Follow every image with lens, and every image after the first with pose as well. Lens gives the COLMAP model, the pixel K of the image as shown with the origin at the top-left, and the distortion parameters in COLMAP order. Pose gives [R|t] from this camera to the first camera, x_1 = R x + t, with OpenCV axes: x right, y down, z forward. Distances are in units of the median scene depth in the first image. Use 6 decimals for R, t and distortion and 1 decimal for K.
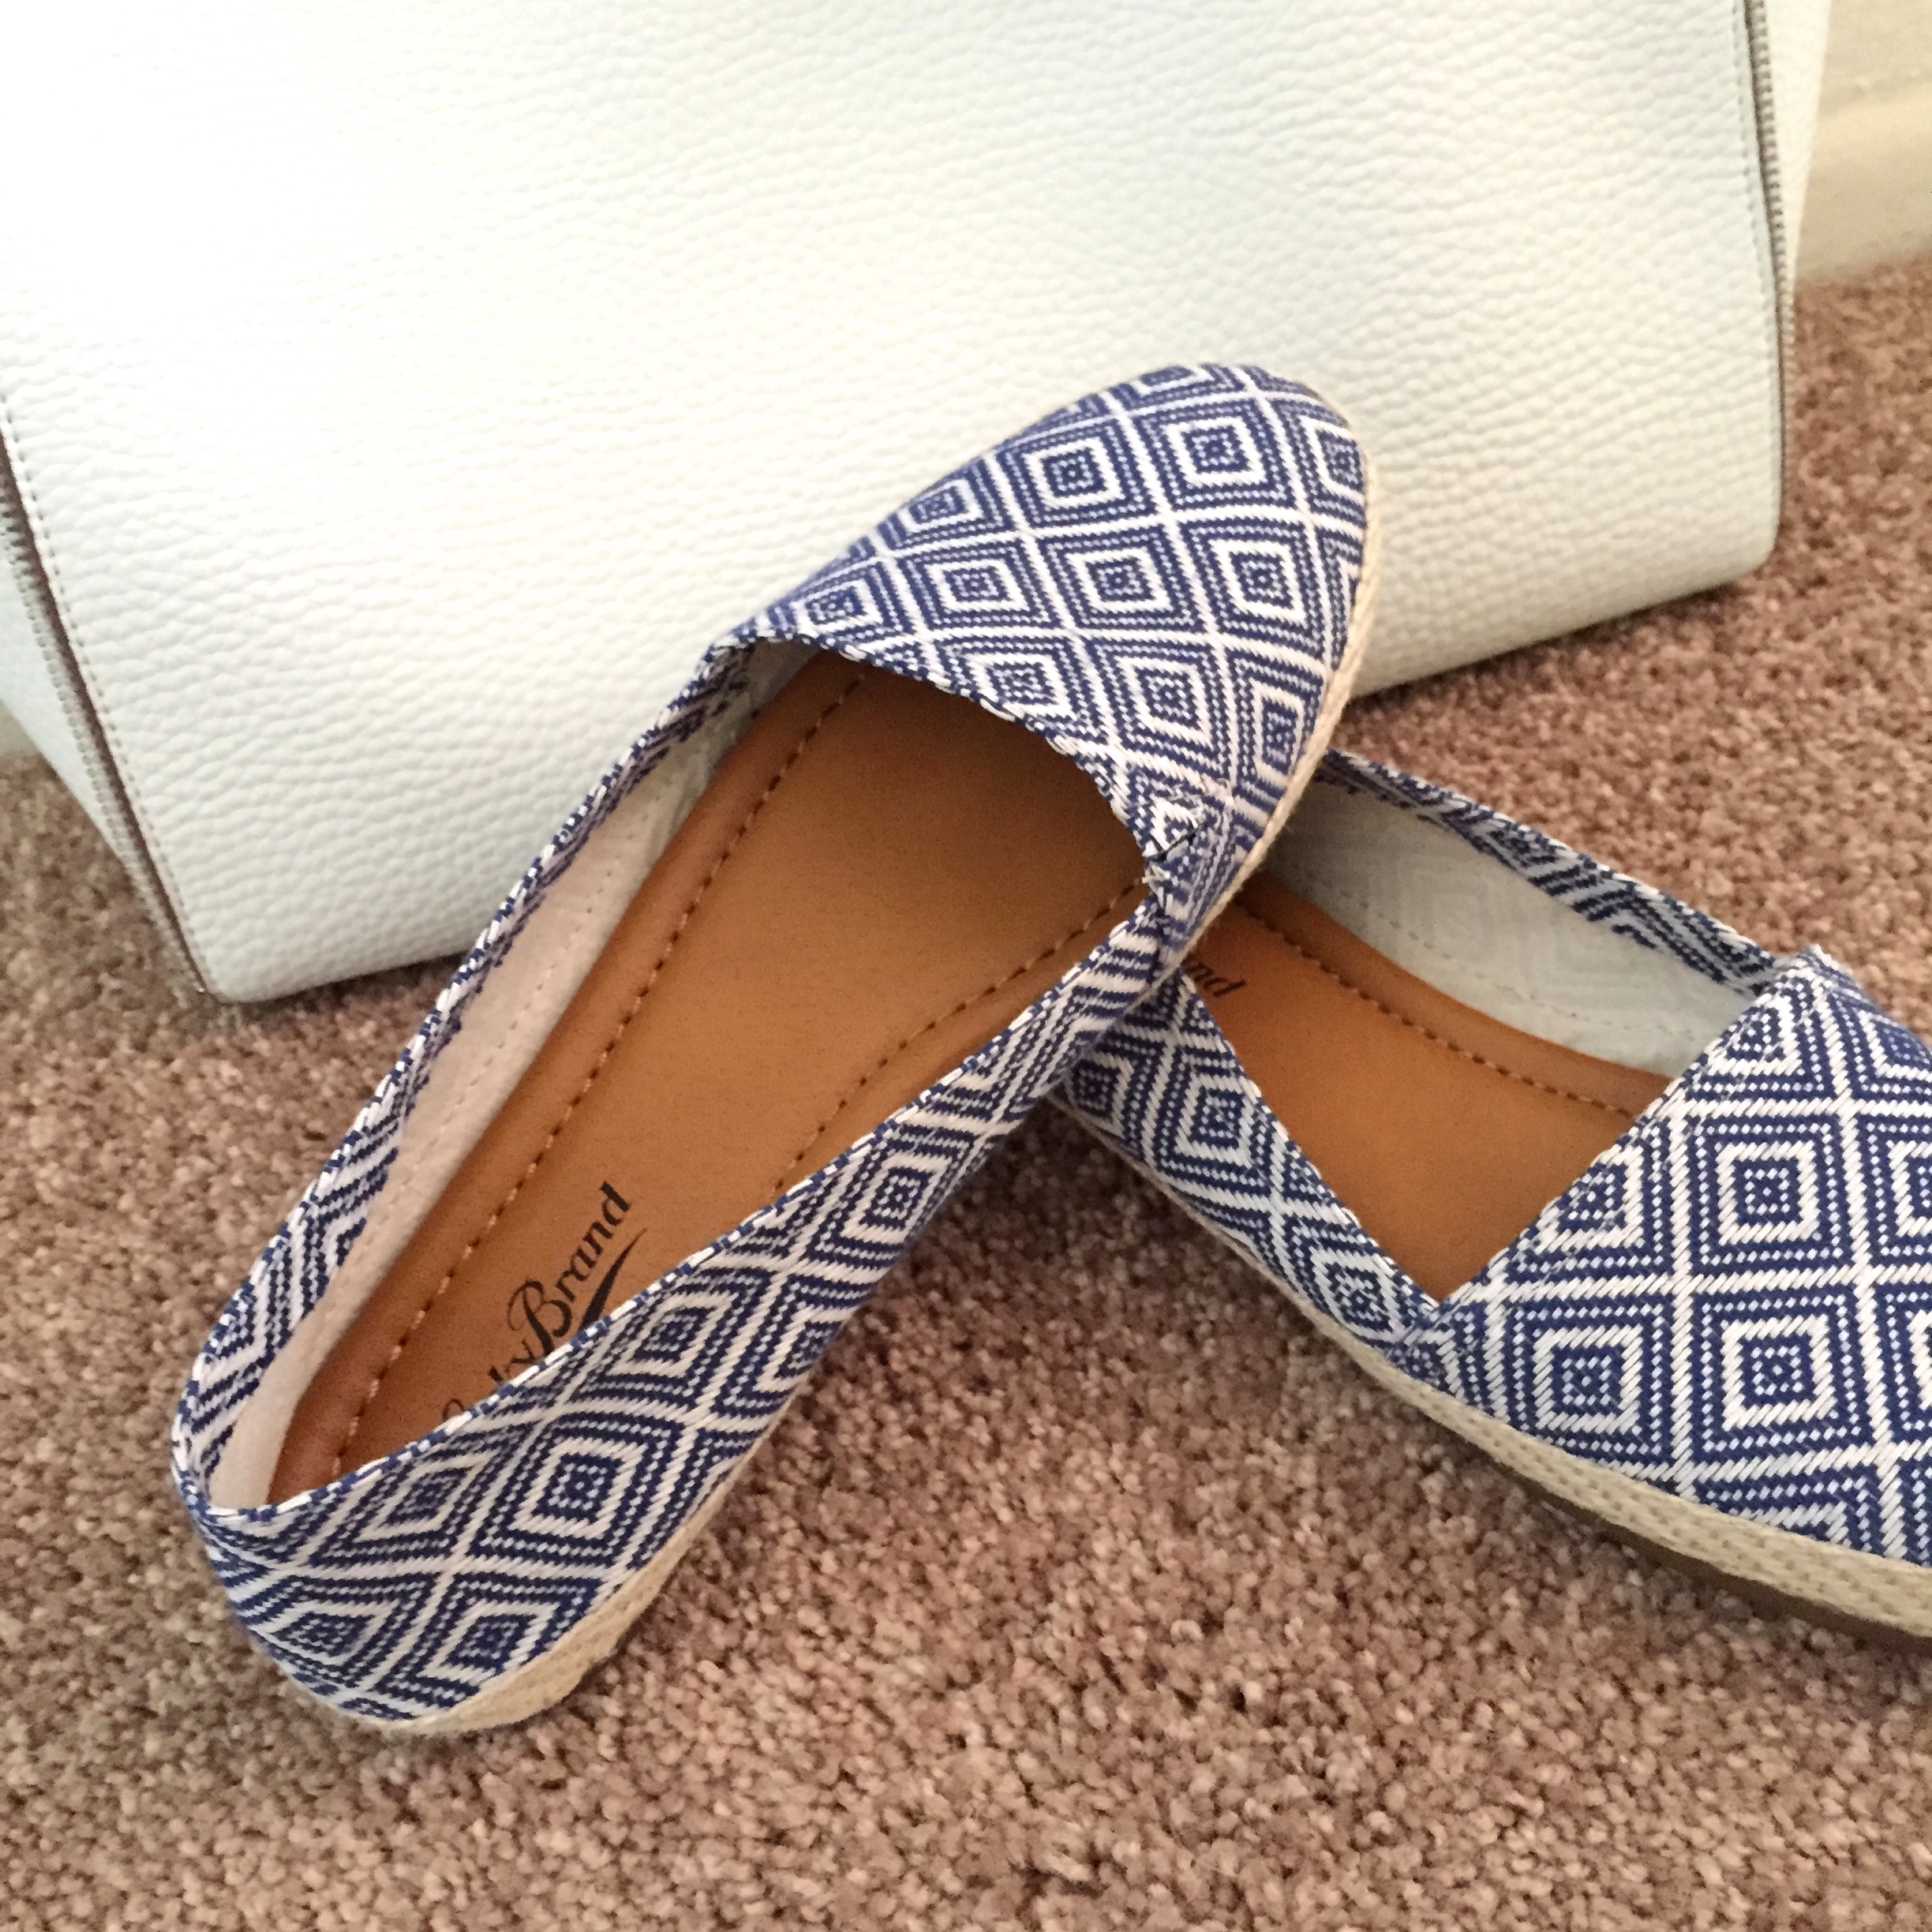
lens RADIAL K [[2176.2, 0, 966.0], [0, 2176.2, 966.0], [0, 0, 1]] dist [0.064059, -0.068544]
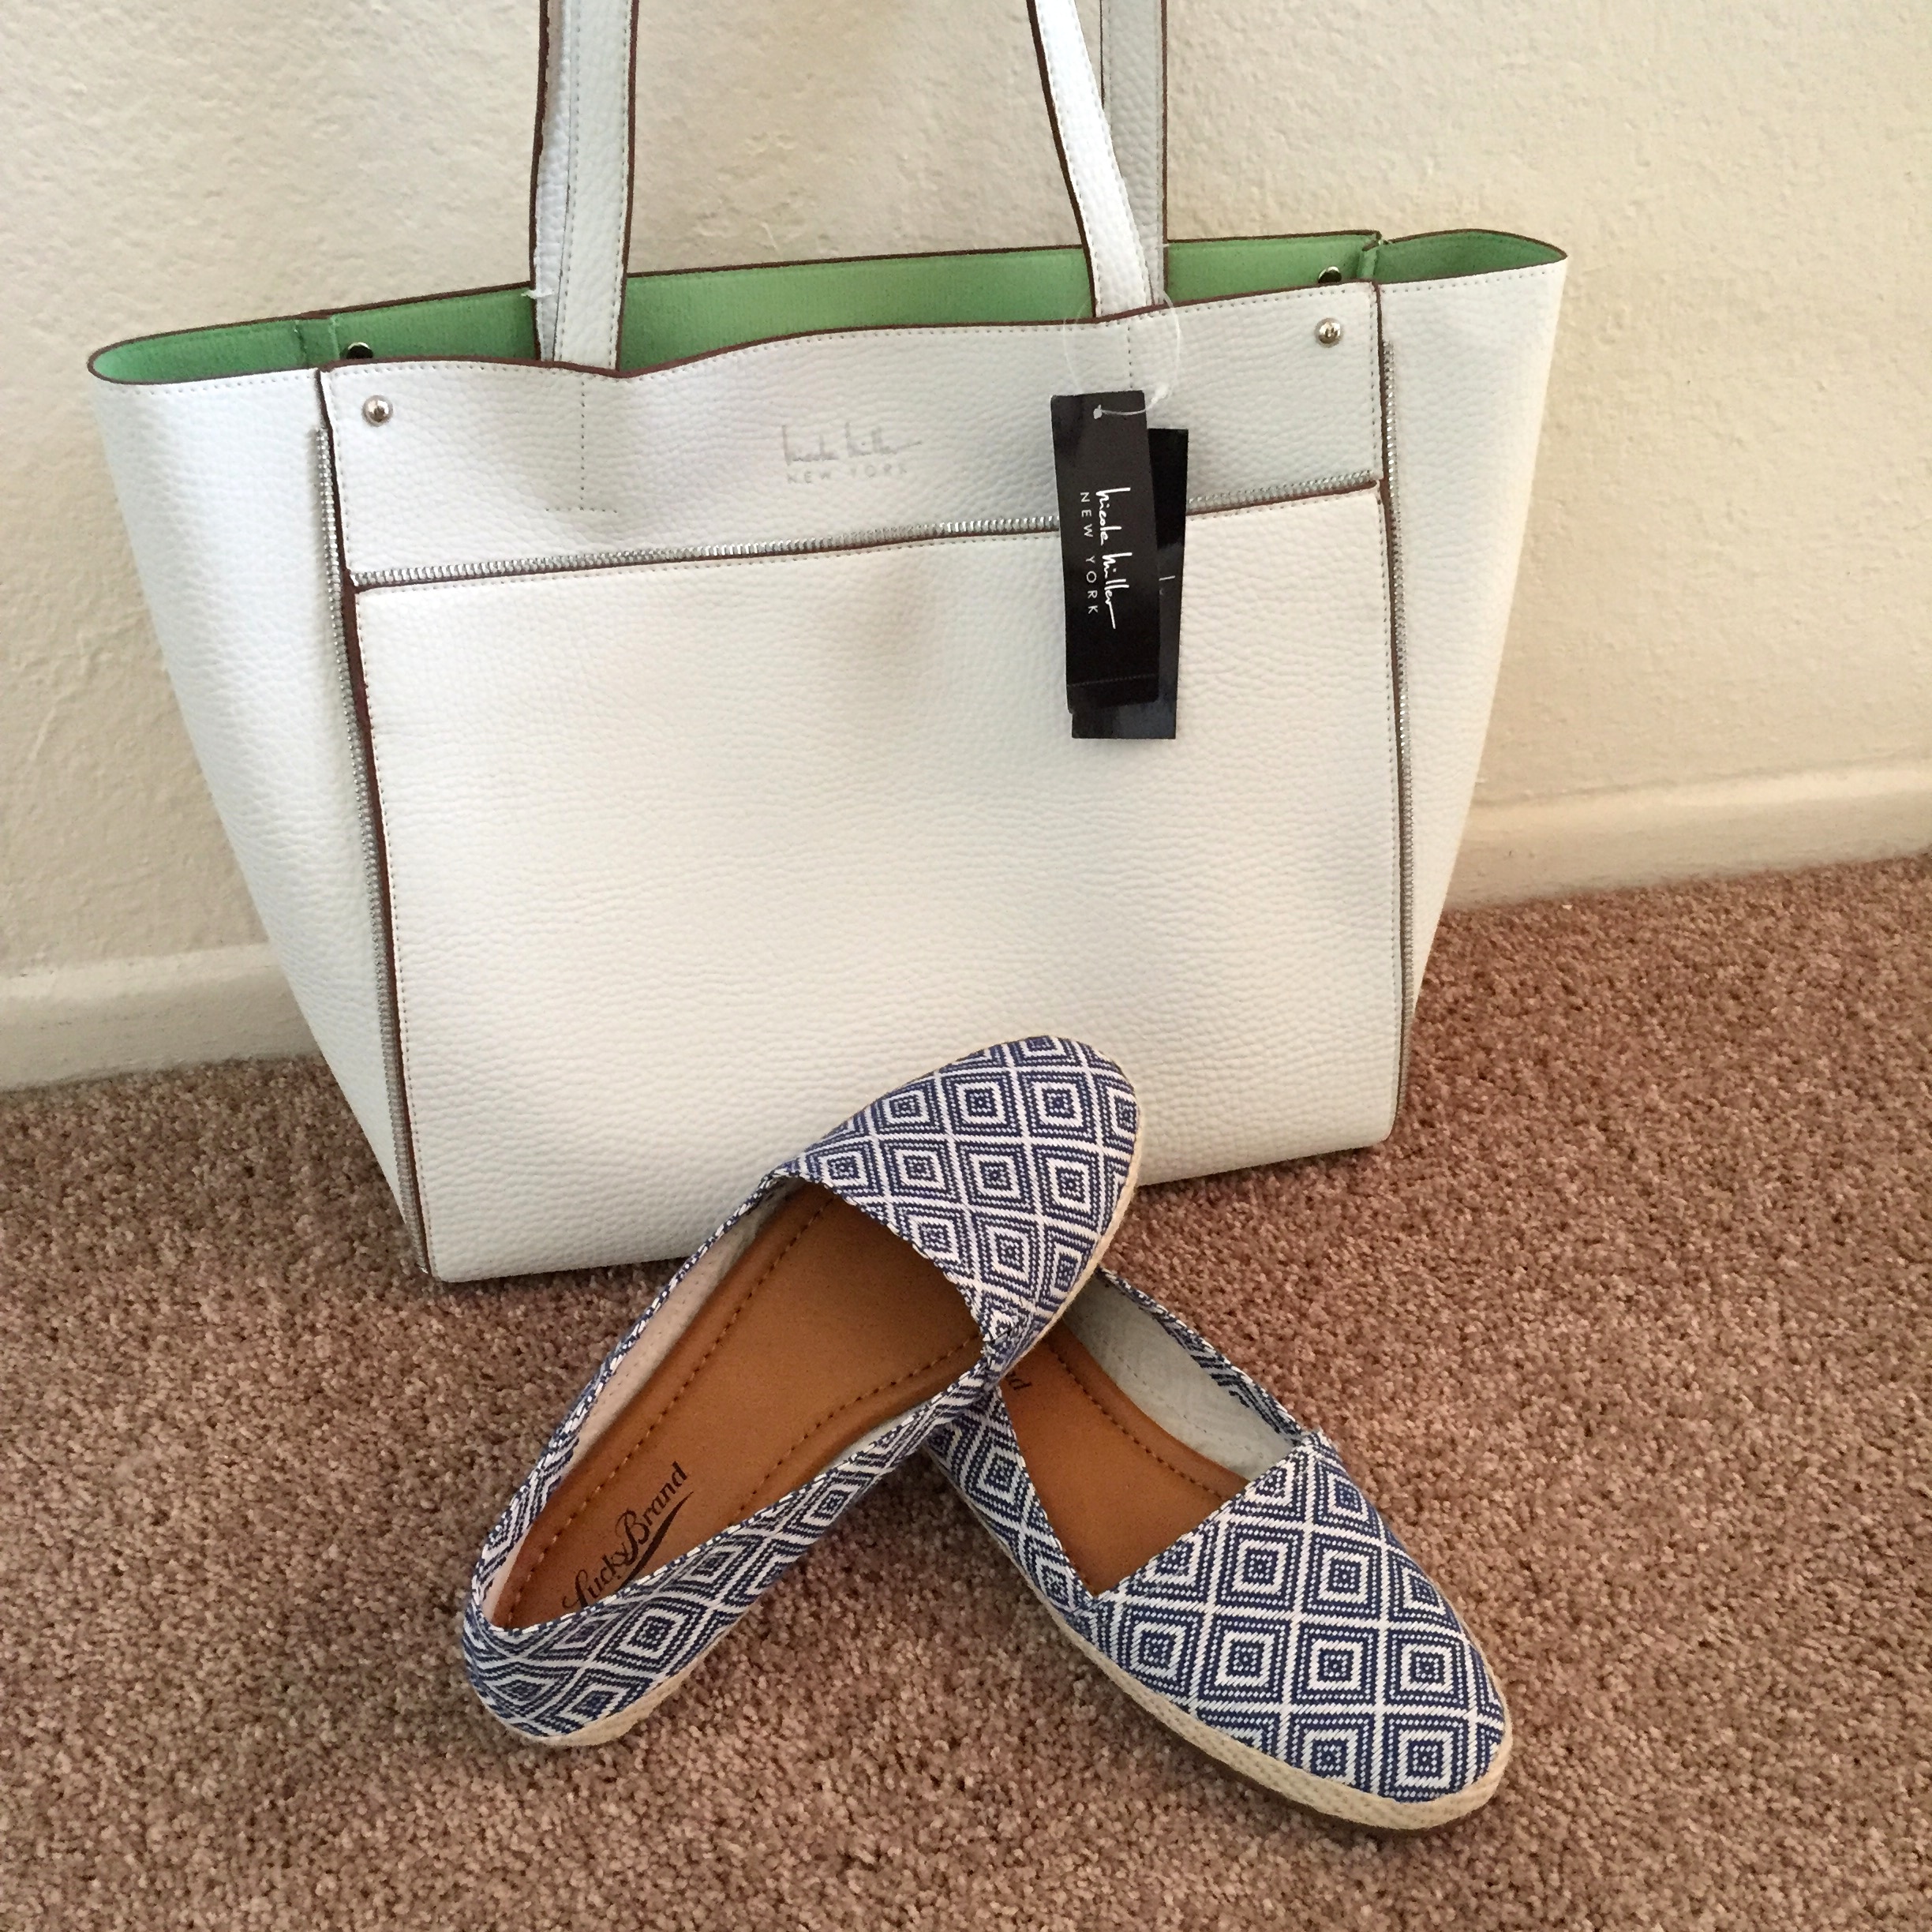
lens RADIAL K [[2140.0, 0, 966.0], [0, 2140.0, 966.0], [0, 0, 1]] dist [0.061375, -0.023023]
pose [[0.985885, 0.158534, 0.053825, -0.092264], [-0.157289, 0.987193, -0.026659, -0.337790], [-0.057362, 0.017817, 0.998194, -0.942431]]
